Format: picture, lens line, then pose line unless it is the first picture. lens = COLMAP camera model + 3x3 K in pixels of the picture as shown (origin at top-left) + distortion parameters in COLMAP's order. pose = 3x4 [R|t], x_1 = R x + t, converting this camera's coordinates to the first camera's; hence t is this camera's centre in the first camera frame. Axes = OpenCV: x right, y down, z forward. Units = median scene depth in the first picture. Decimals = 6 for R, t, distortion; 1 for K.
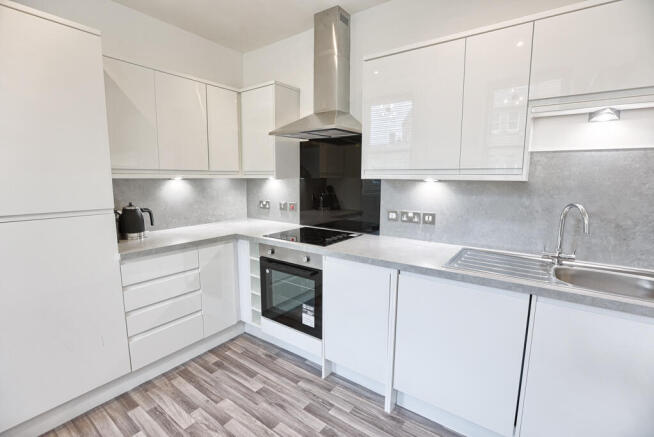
lens RADIAL K [[311.7, 0, 324.9], [0, 311.7, 219.6], [0, 0, 1]] dist [-0.021900, 0.005372]
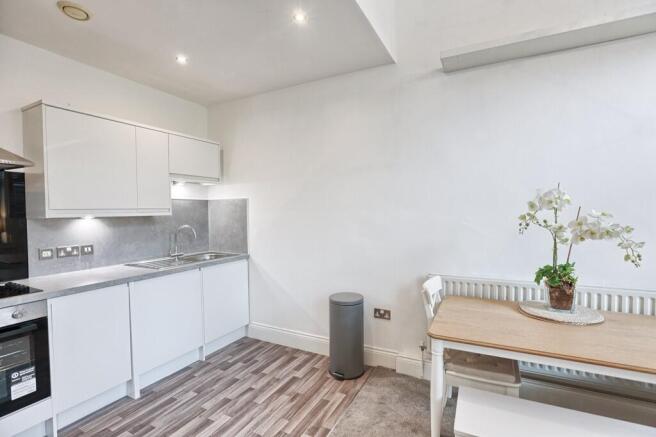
lens RADIAL K [[317.3, 0, 327.7], [0, 317.3, 219.9], [0, 0, 1]] dist [0.001294, -0.000069]
pose [[-0.149243, -0.029930, 0.988348, -1.016060], [0.151172, 0.987101, 0.052719, -0.041552], [-0.977176, 0.157278, -0.142793, 0.269095]]
